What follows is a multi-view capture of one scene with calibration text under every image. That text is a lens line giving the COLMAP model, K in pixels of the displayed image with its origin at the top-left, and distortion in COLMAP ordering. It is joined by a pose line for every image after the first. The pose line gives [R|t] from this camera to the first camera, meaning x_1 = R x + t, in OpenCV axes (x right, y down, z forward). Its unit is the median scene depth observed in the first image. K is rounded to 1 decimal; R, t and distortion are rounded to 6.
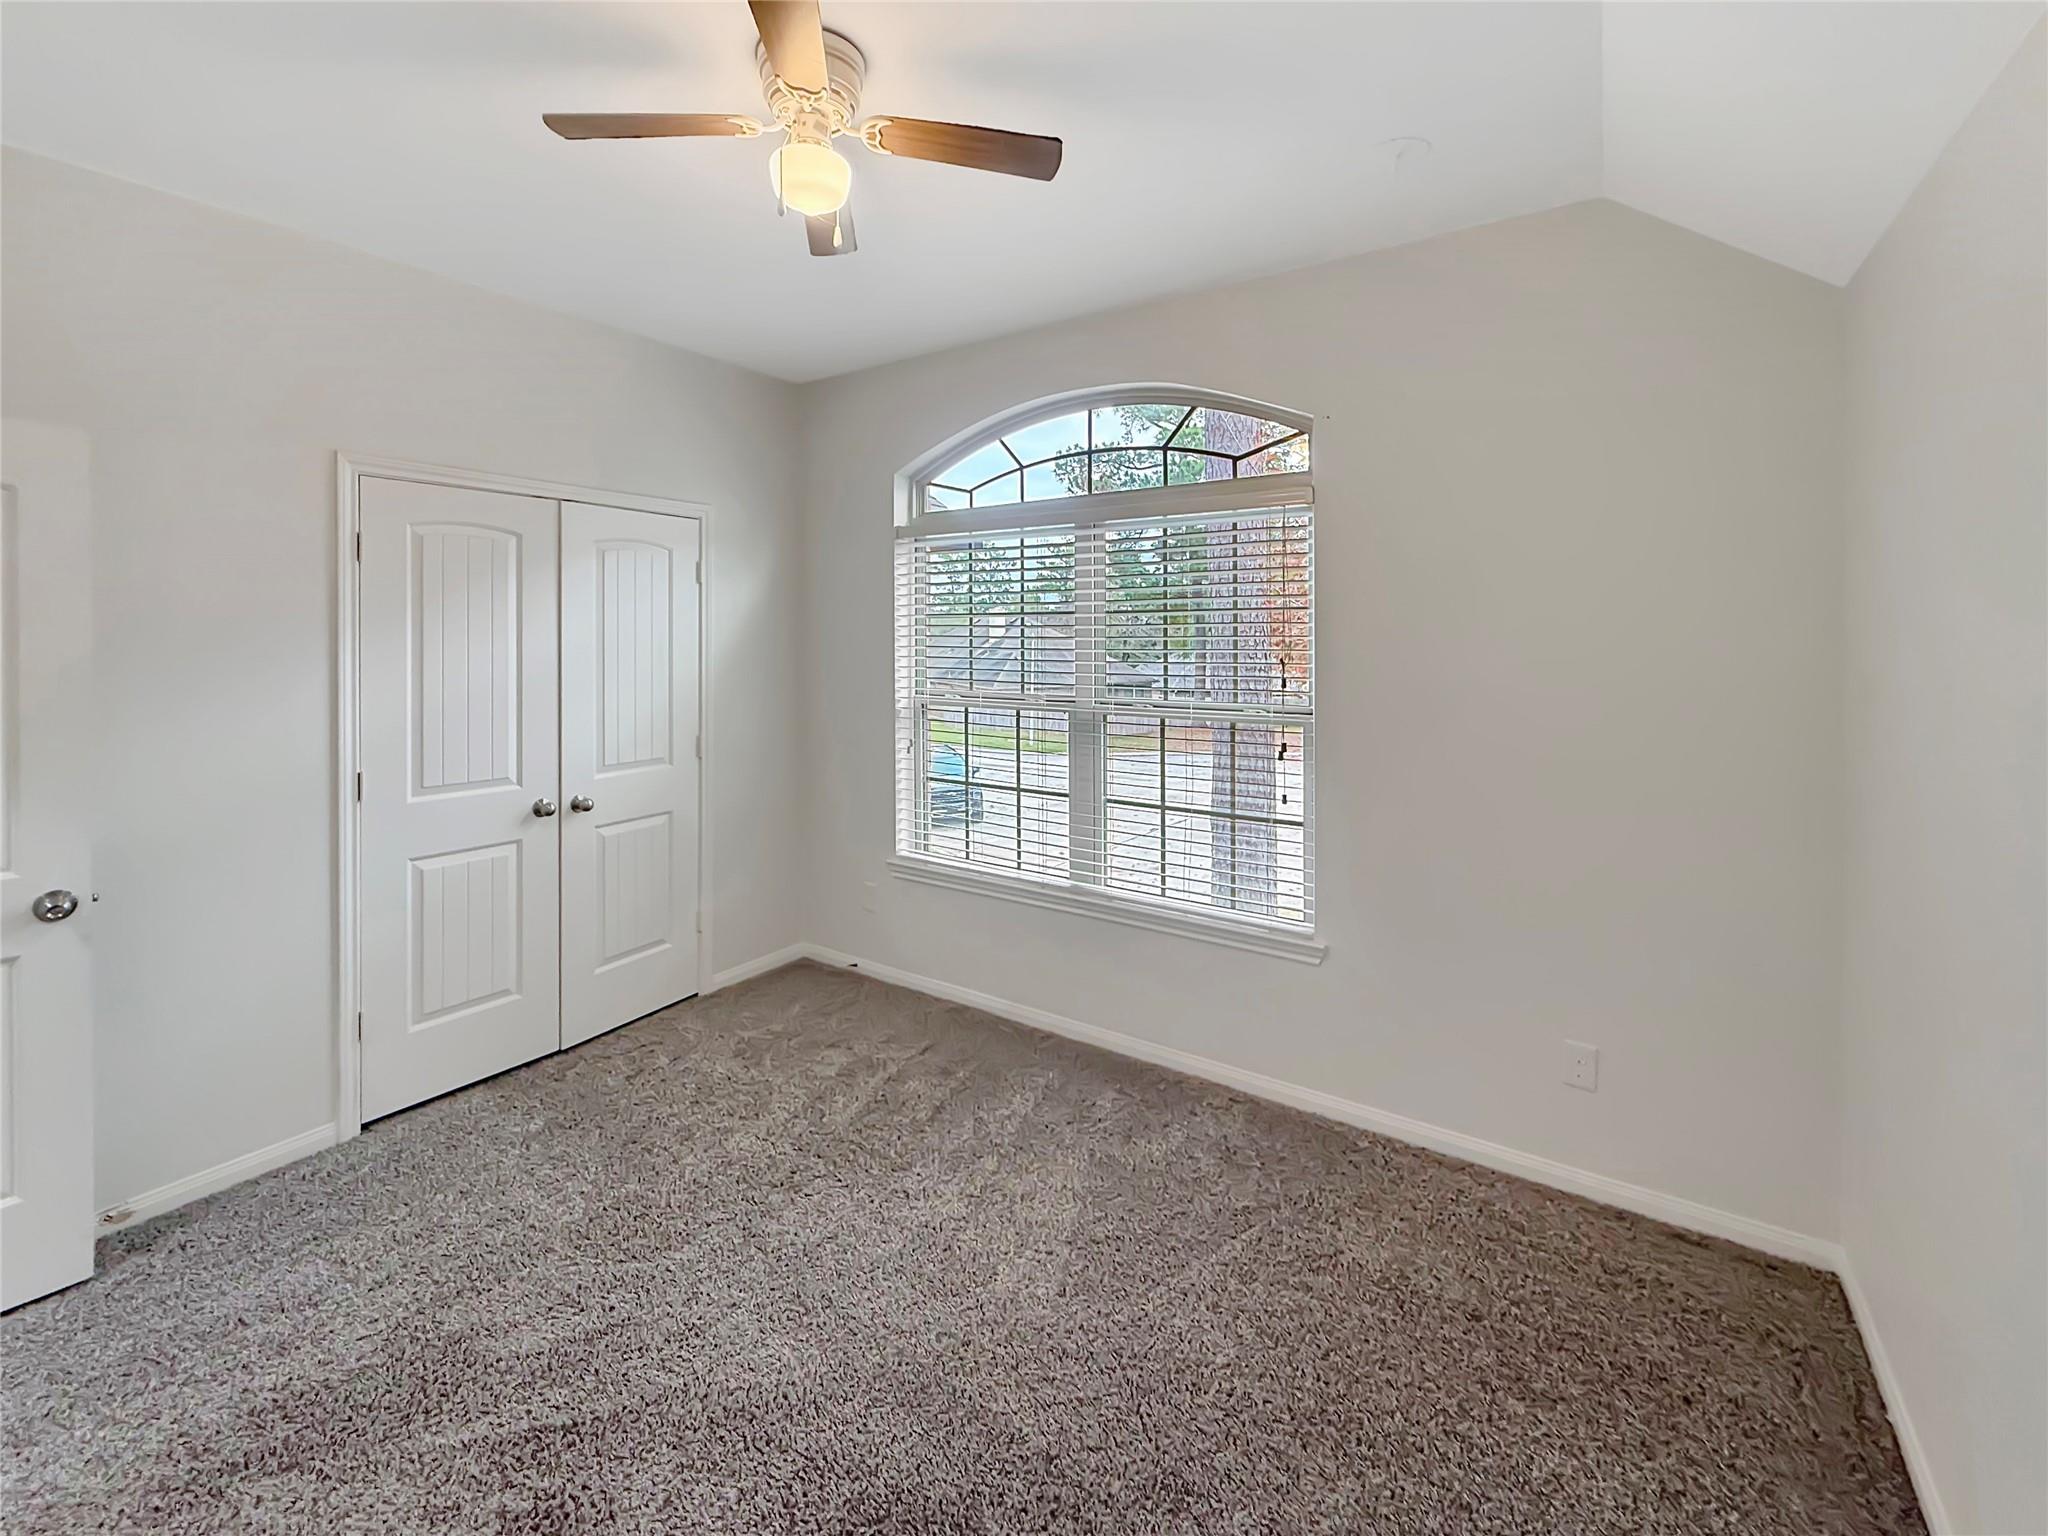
lens RADIAL K [[839.7, 0, 1028.3], [0, 839.7, 769.4], [0, 0, 1]] dist [0.002276, -0.000020]
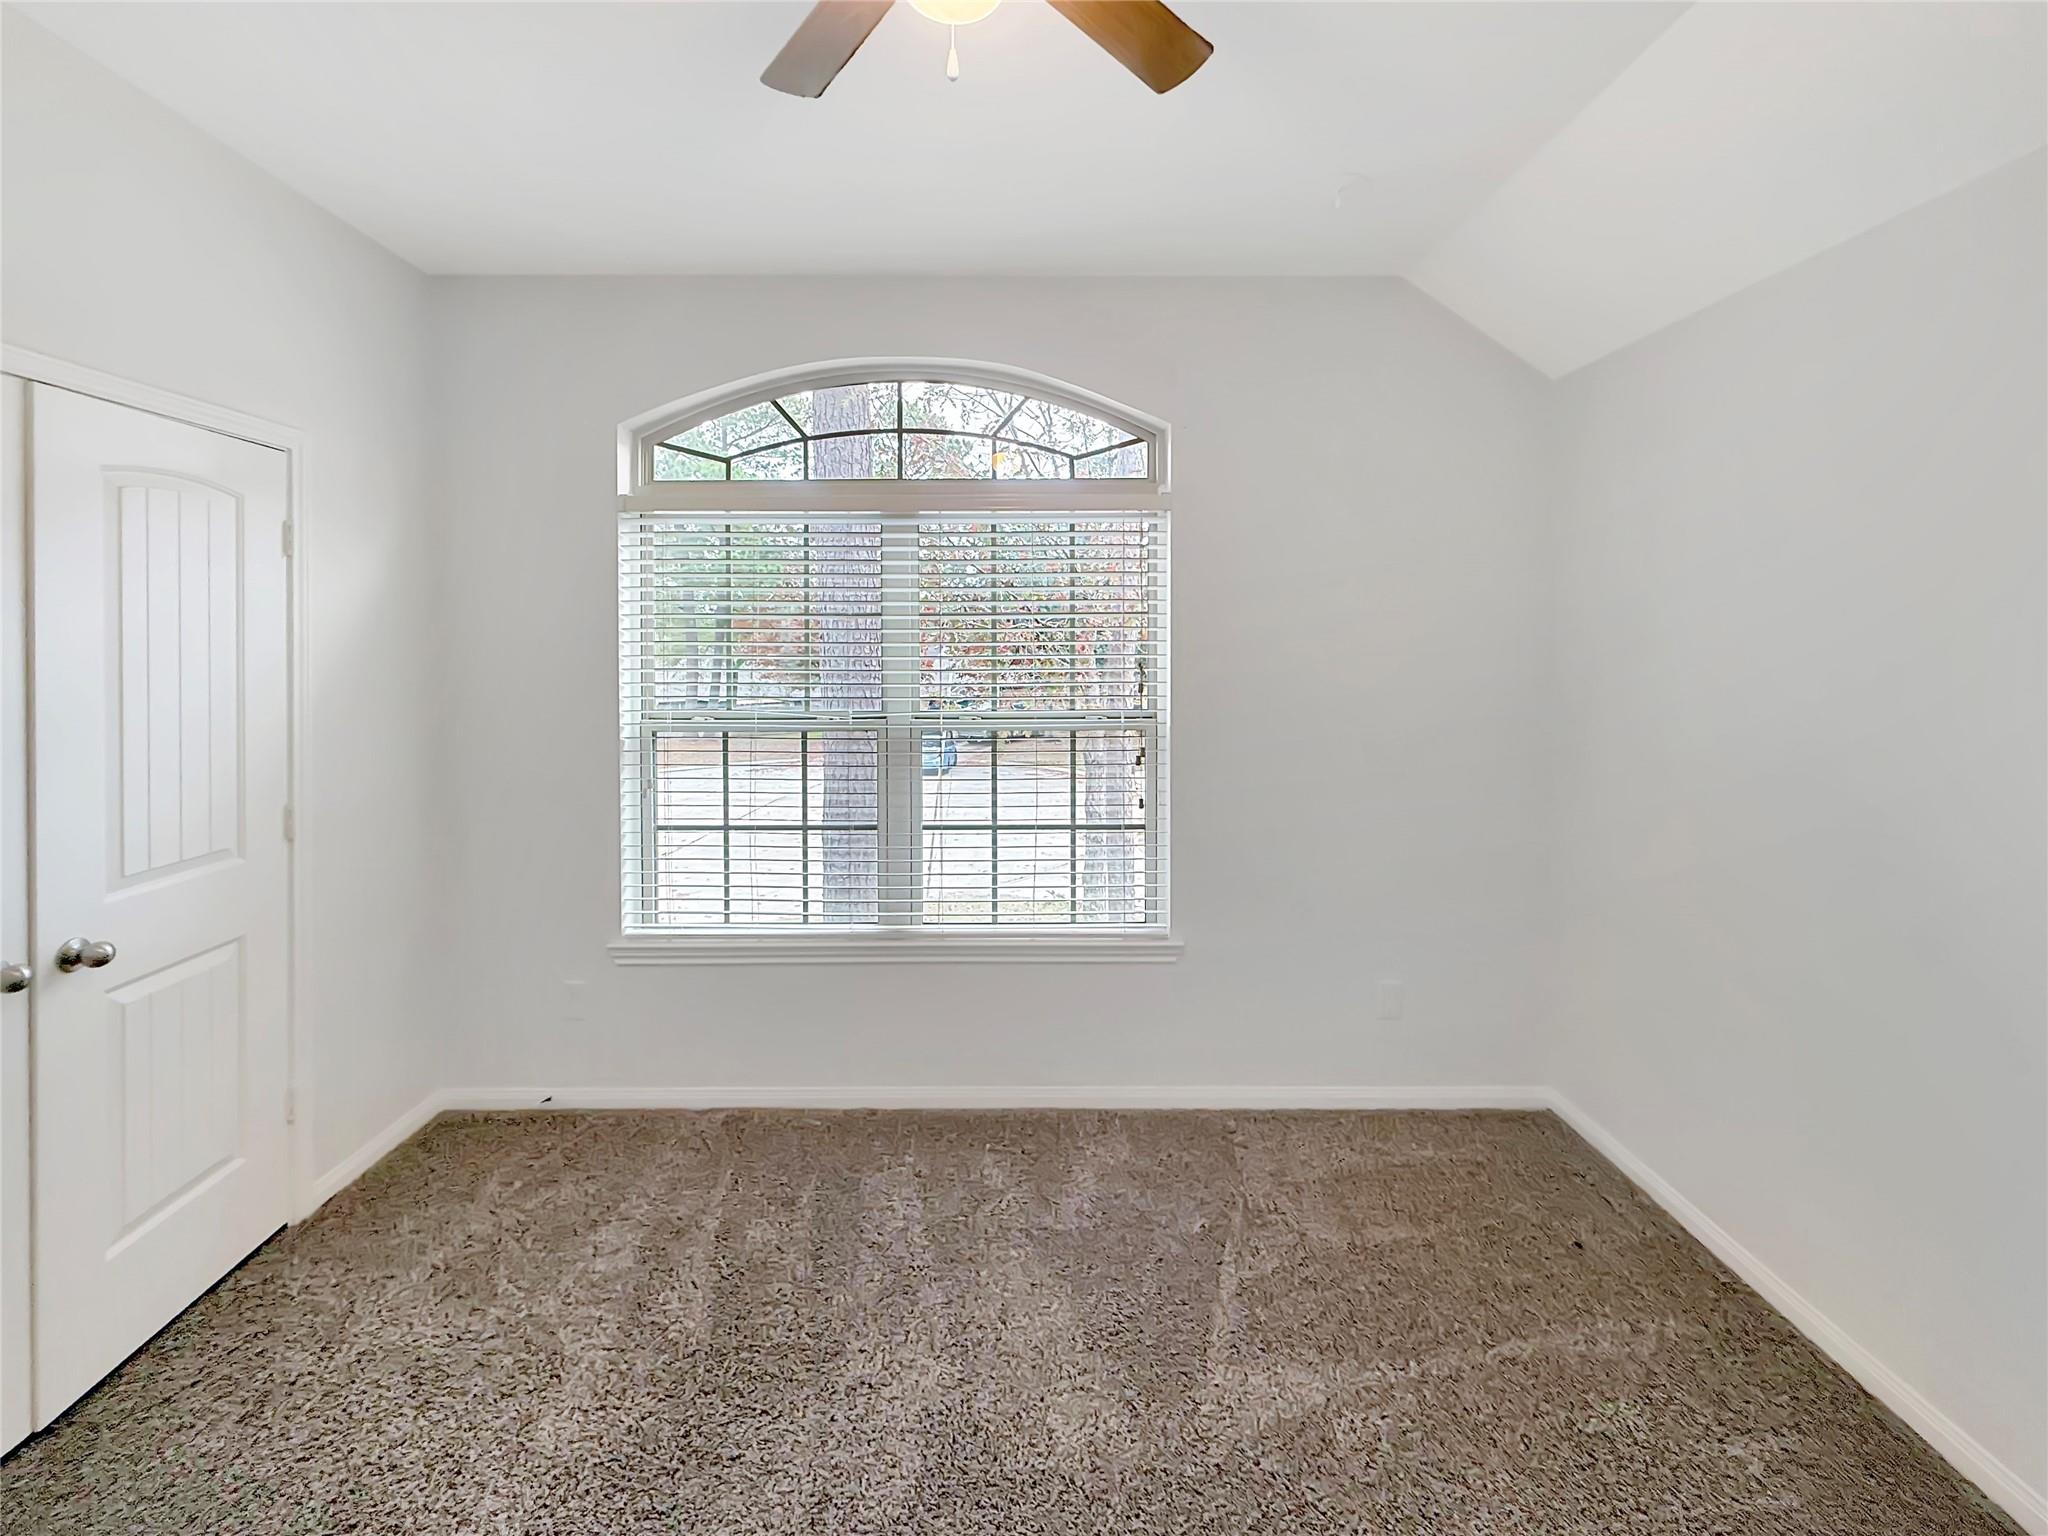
lens RADIAL K [[839.7, 0, 1029.3], [0, 839.7, 752.2], [0, 0, 1]] dist [0.002276, -0.000020]
pose [[0.831138, -0.073885, 0.551136, -0.306601], [0.088523, 0.996074, 0.000037, -0.032838], [-0.548975, 0.048758, 0.834415, 0.208609]]
